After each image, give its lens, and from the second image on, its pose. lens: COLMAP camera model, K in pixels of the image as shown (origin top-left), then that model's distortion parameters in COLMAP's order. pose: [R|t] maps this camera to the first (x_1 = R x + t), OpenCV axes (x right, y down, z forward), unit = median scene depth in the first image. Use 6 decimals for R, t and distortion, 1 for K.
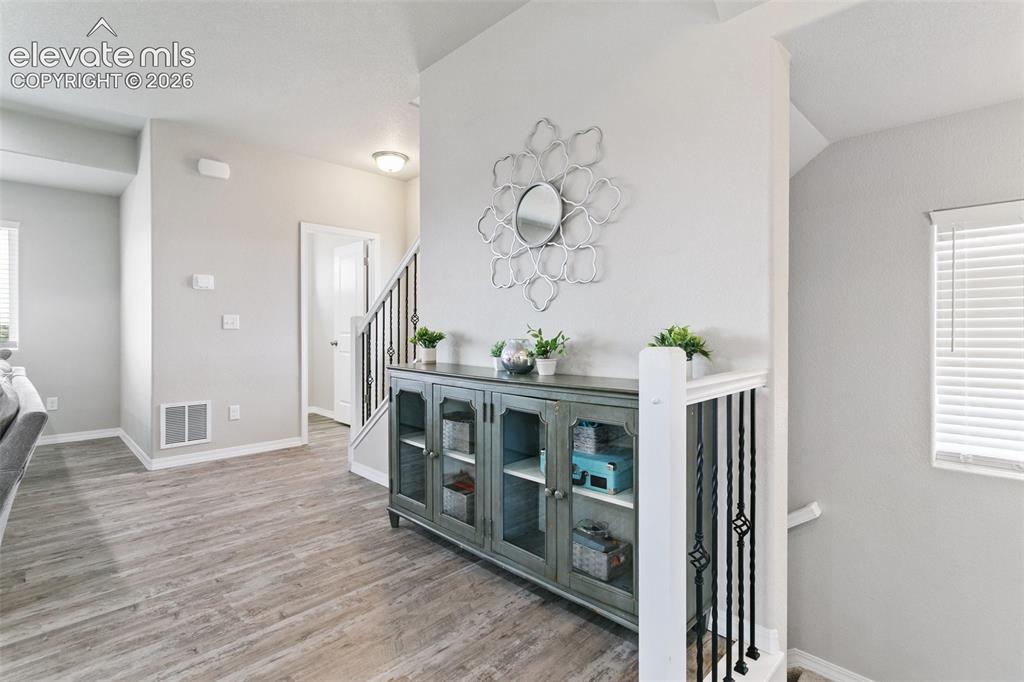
lens RADIAL K [[482.2, 0, 500.9], [0, 482.2, 330.6], [0, 0, 1]] dist [-0.001911, 0.001800]
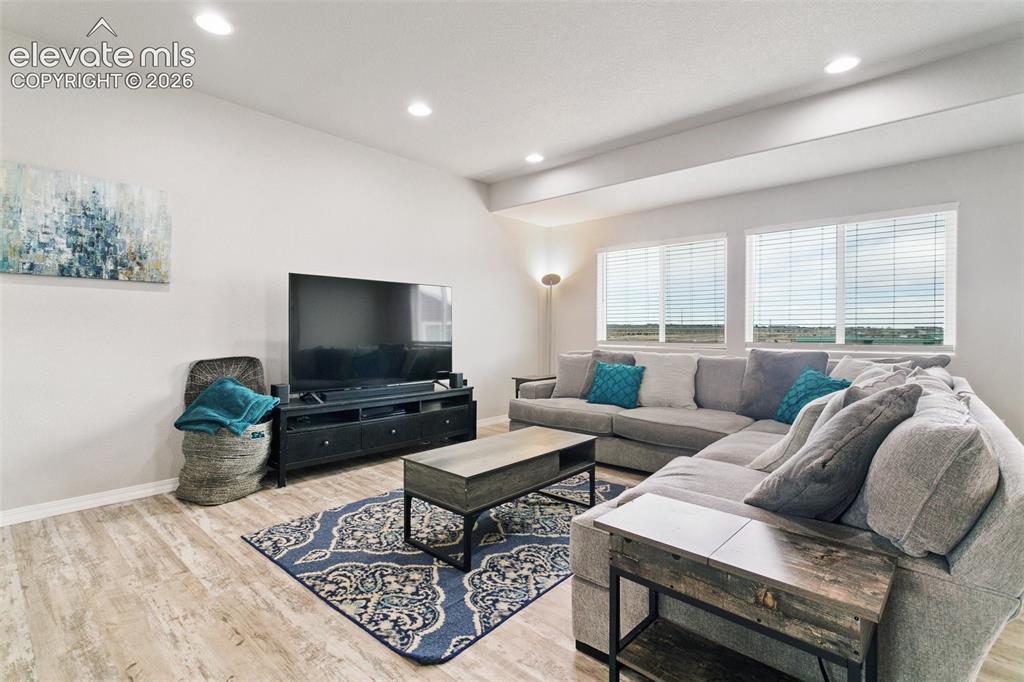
lens RADIAL K [[482.2, 0, 503.5], [0, 482.2, 333.6], [0, 0, 1]] dist [-0.001911, 0.001800]
pose [[0.055117, 0.008657, -0.998442, -0.406935], [-0.007468, 0.999938, 0.008258, 0.001983], [0.998452, 0.007001, 0.055178, 0.335487]]
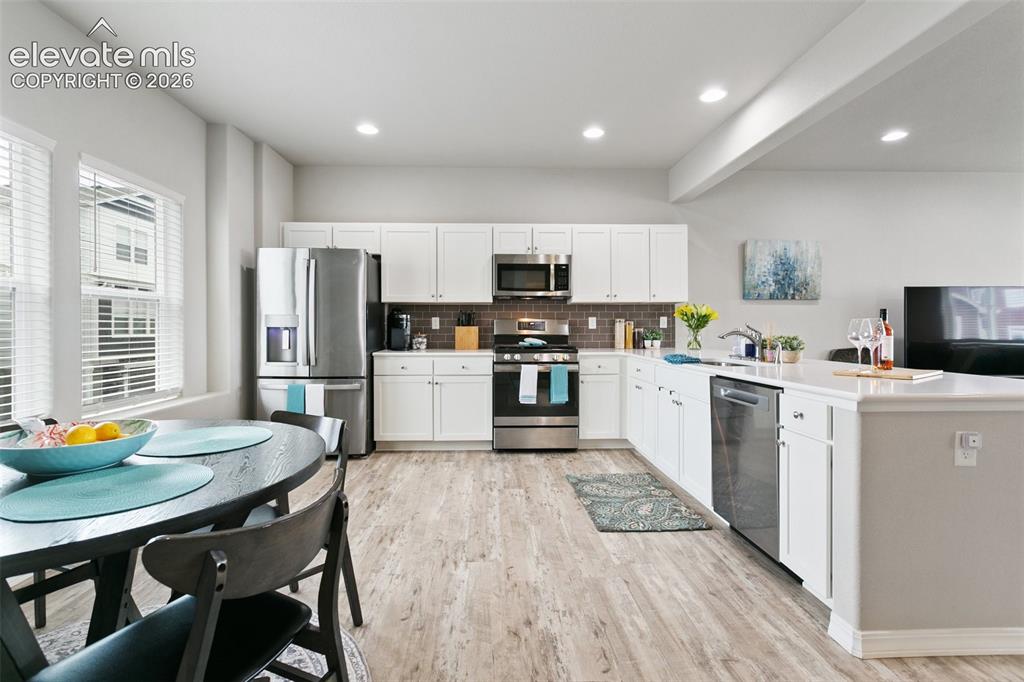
lens RADIAL K [[482.2, 0, 505.8], [0, 482.2, 333.3], [0, 0, 1]] dist [-0.001911, 0.001800]
pose [[-0.672559, 0.008779, -0.739991, 0.703496], [-0.001623, 0.999910, 0.013338, 0.001717], [0.740042, 0.010171, -0.672484, -0.130173]]
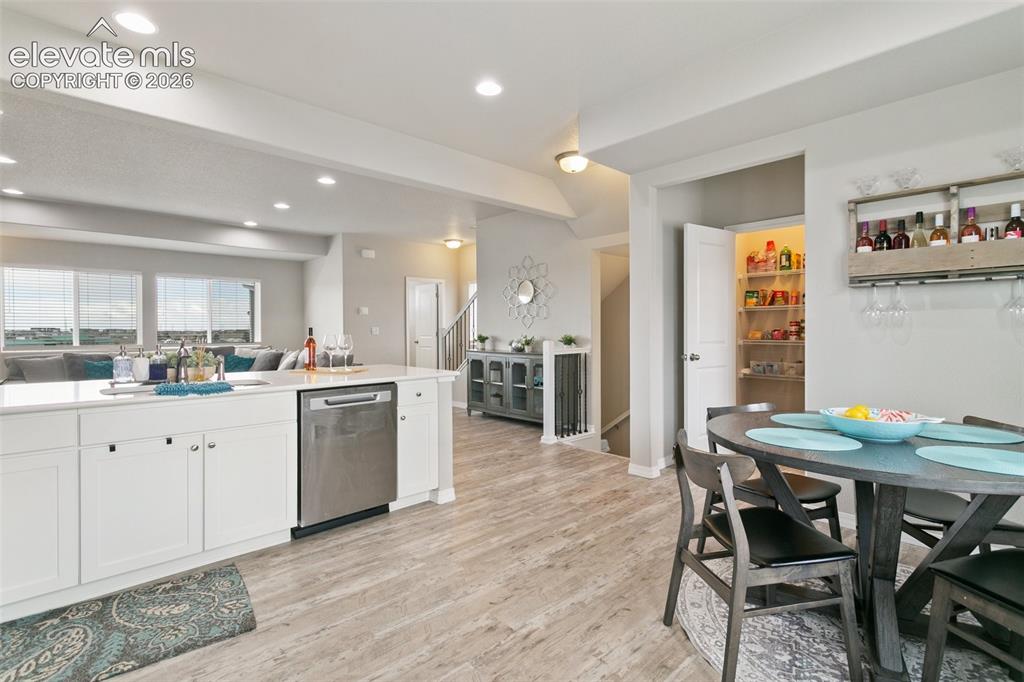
lens RADIAL K [[482.2, 0, 504.4], [0, 482.2, 331.3], [0, 0, 1]] dist [-0.001911, 0.001800]
pose [[0.999523, -0.004243, -0.030575, 0.039142], [0.004211, 0.999991, -0.001085, -0.022252], [0.030579, 0.000956, 0.999532, -1.663197]]
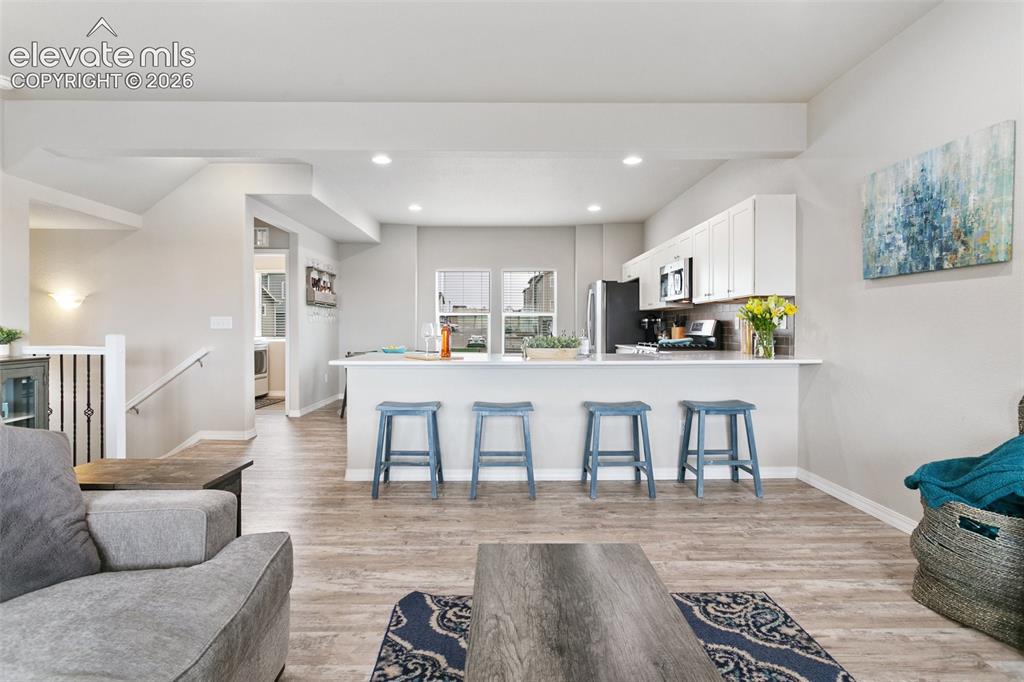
lens RADIAL K [[482.2, 0, 502.6], [0, 482.2, 332.8], [0, 0, 1]] dist [-0.001911, 0.001800]
pose [[-0.716998, -0.007152, 0.697038, -1.790389], [0.002023, 0.999922, 0.012340, -0.003838], [-0.697072, 0.010257, -0.716928, 0.750363]]
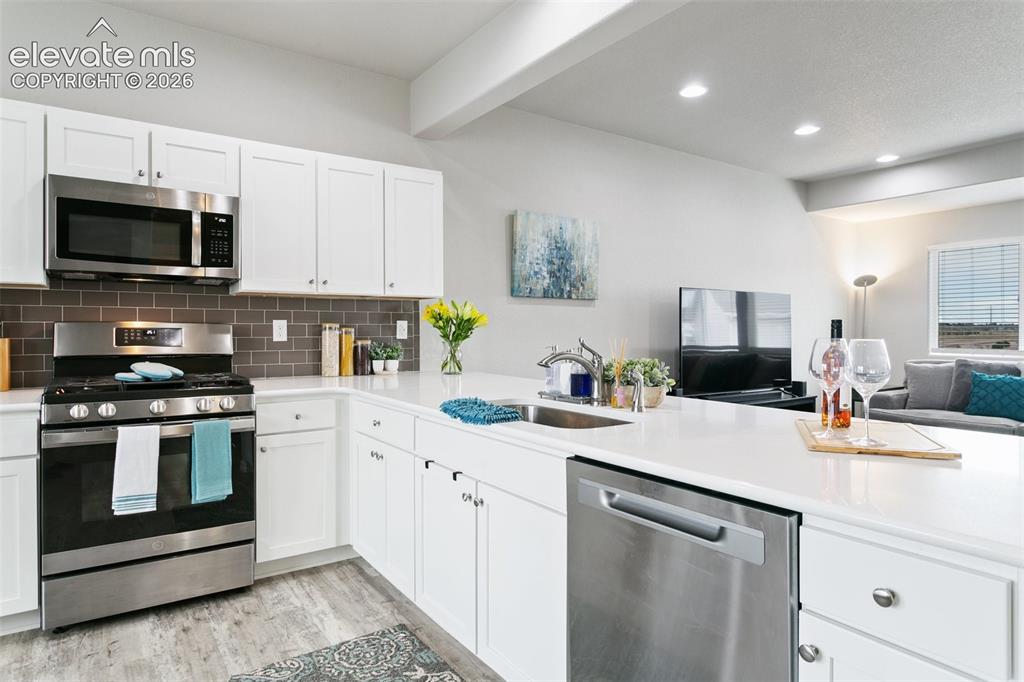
lens RADIAL K [[595.1, 0, 502.9], [0, 595.1, 334.5], [0, 0, 1]] dist [-0.005534, 0.001386]
pose [[-0.178286, 0.008079, -0.983946, 0.184972], [-0.006276, 0.999937, 0.009347, -0.023806], [0.983959, 0.007841, -0.178224, -0.495226]]
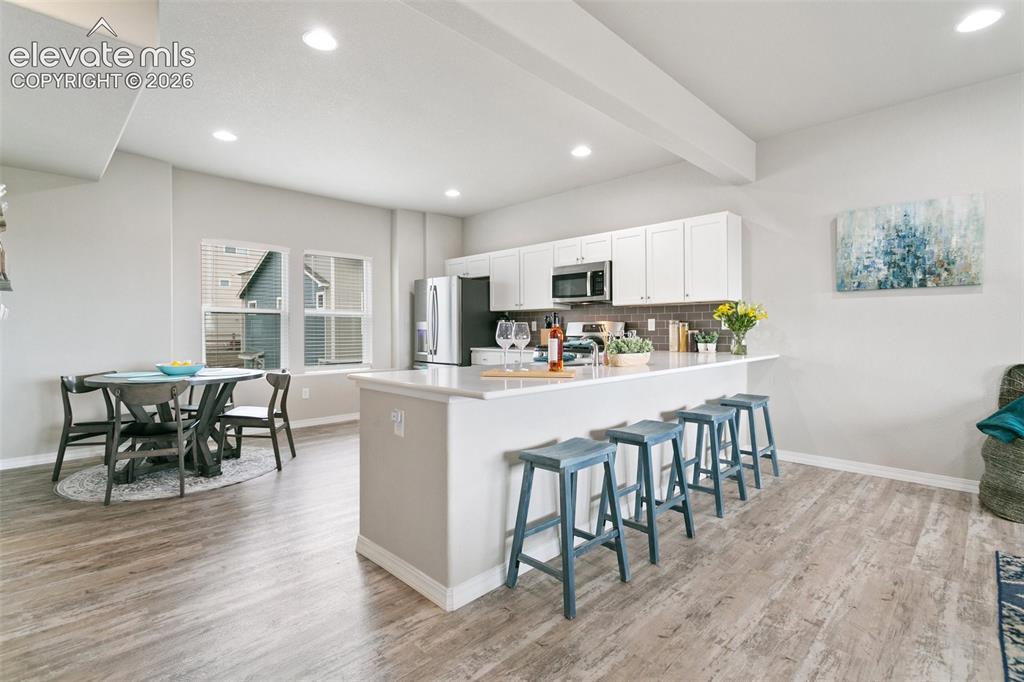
lens RADIAL K [[482.2, 0, 503.3], [0, 482.2, 333.9], [0, 0, 1]] dist [-0.001911, 0.001800]
pose [[-0.999996, 0.002837, 0.000417, -0.478306], [0.002842, 0.999935, 0.011039, -0.001839], [-0.000386, 0.011040, -0.999939, 0.827522]]
